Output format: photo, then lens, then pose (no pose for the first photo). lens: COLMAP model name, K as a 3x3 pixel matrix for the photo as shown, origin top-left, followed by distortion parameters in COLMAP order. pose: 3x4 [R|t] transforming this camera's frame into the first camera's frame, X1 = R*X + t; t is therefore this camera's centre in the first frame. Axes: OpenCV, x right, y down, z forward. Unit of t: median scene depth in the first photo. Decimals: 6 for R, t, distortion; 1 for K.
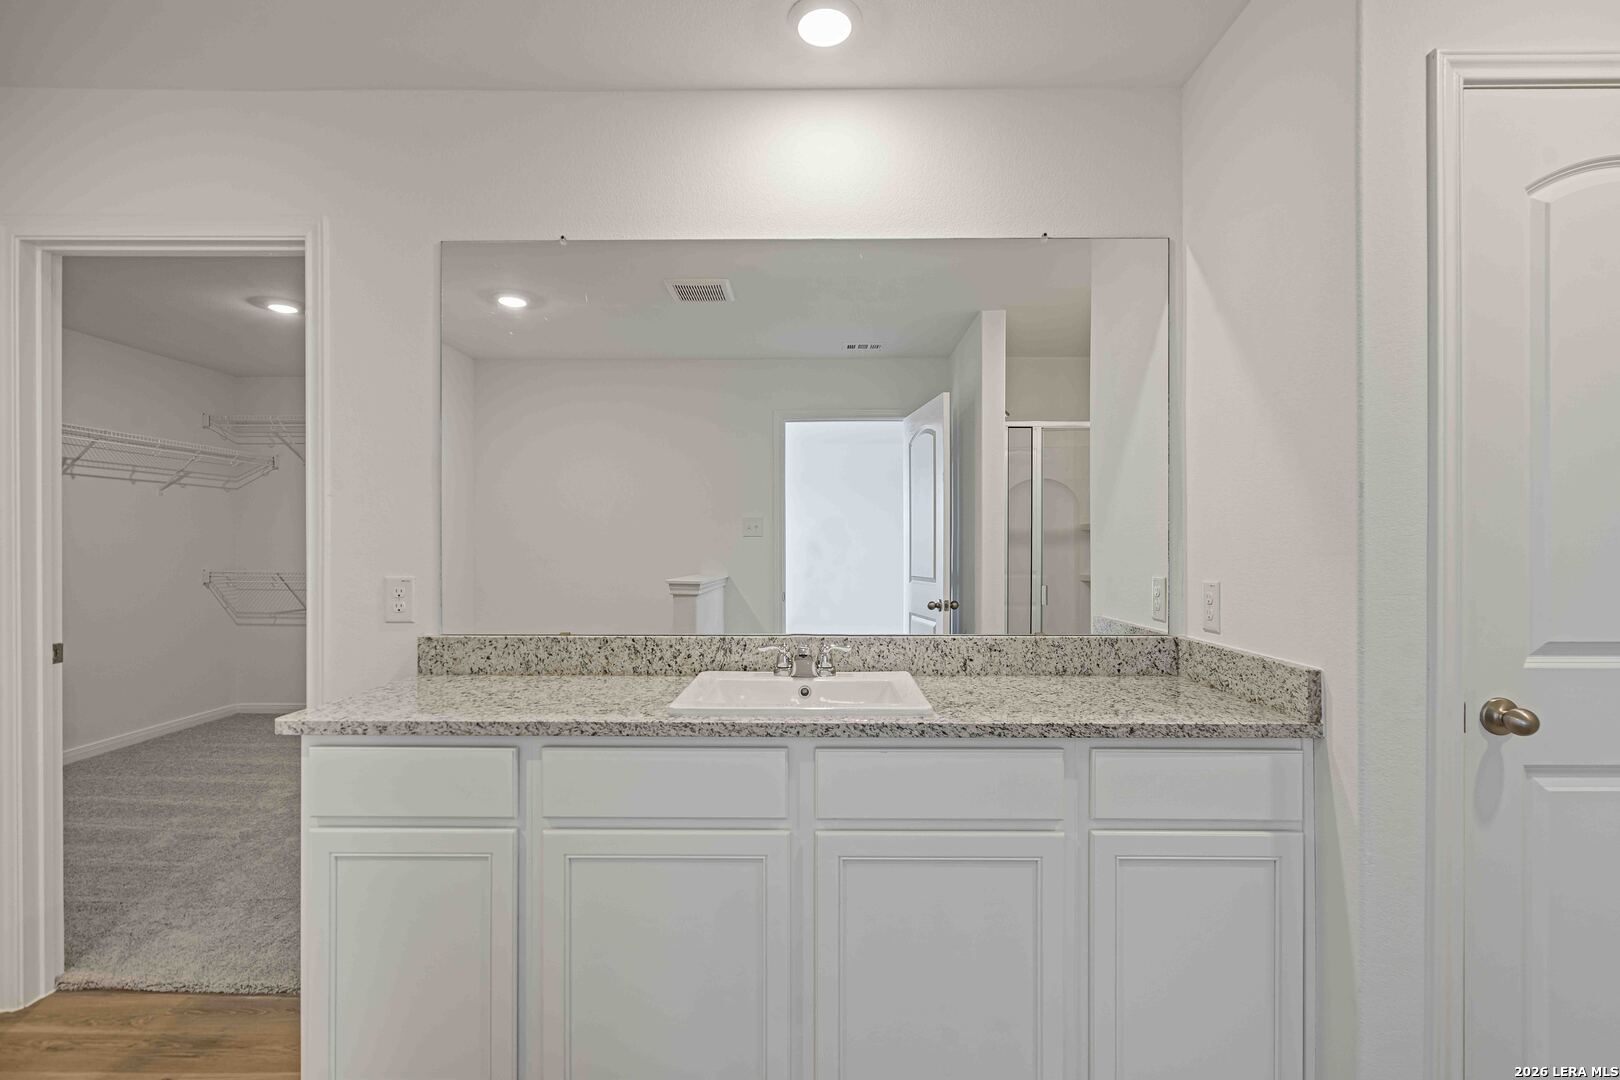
lens RADIAL K [[809.4, 0, 837.8], [0, 809.4, 538.8], [0, 0, 1]] dist [-0.001231, -0.000181]
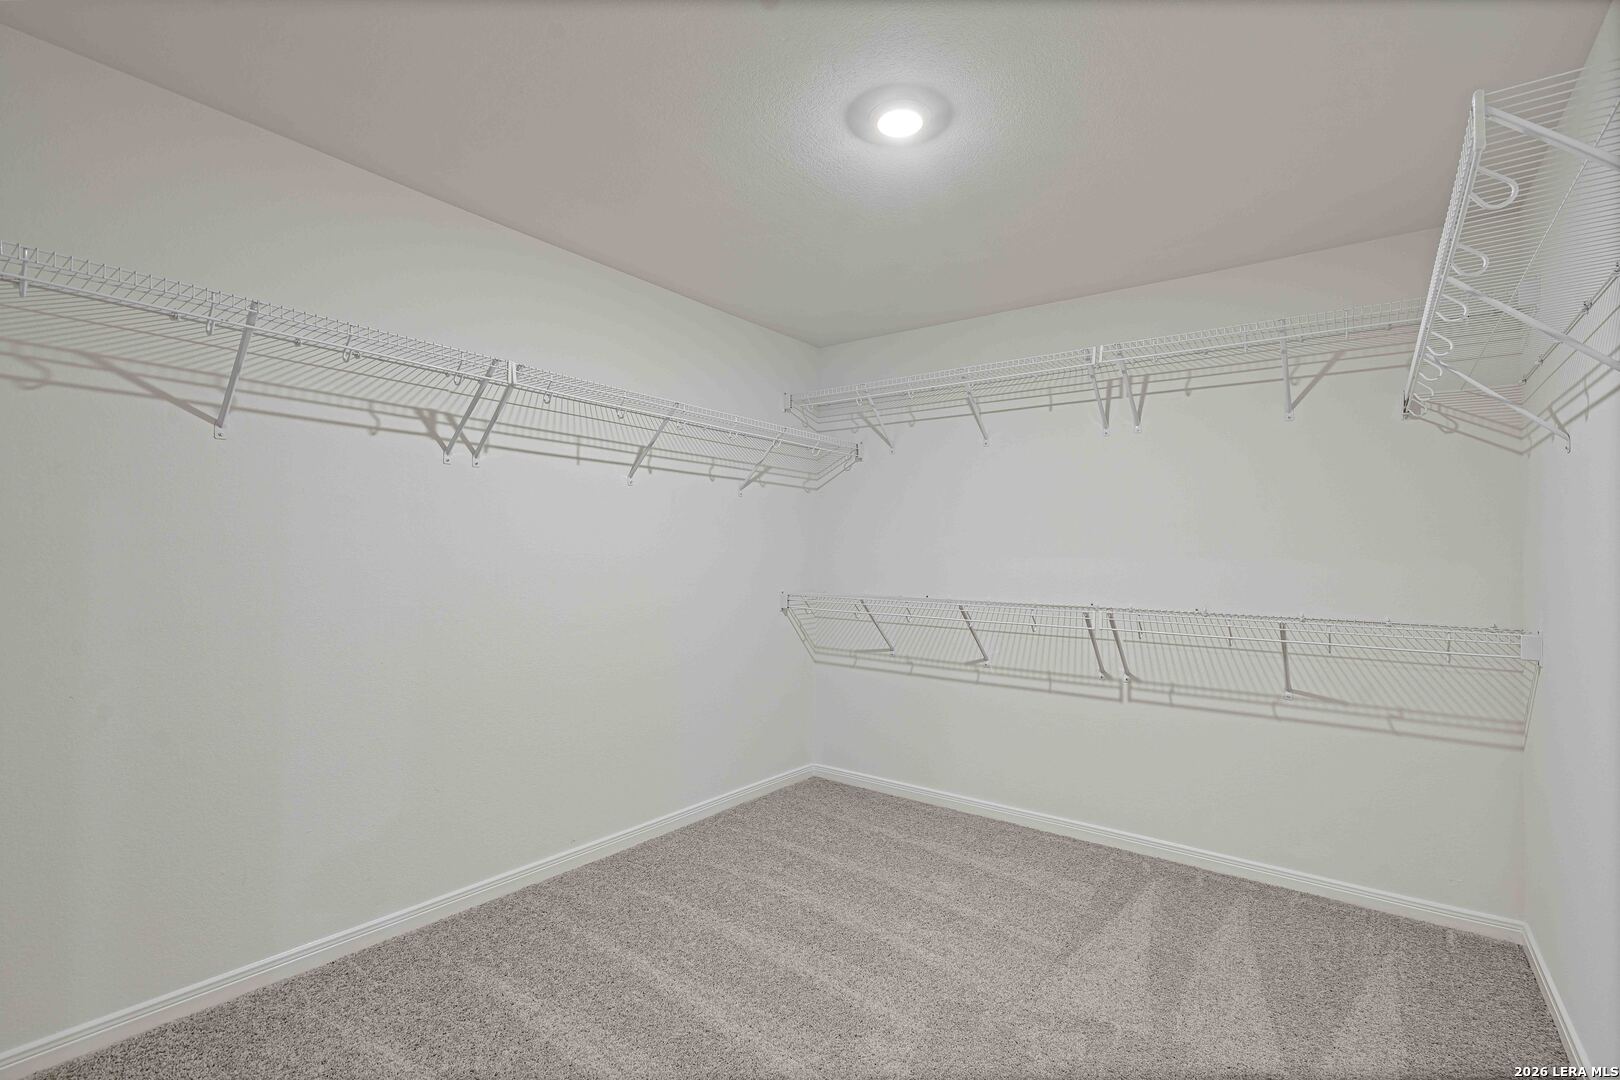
lens RADIAL K [[732.9, 0, 816.1], [0, 732.9, 544.1], [0, 0, 1]] dist [-0.004213, 0.000164]
pose [[0.808469, 0.008173, -0.588481, -0.335984], [-0.015513, 0.999852, -0.007426, -0.002622], [0.588334, 0.015132, 0.808477, 0.439601]]
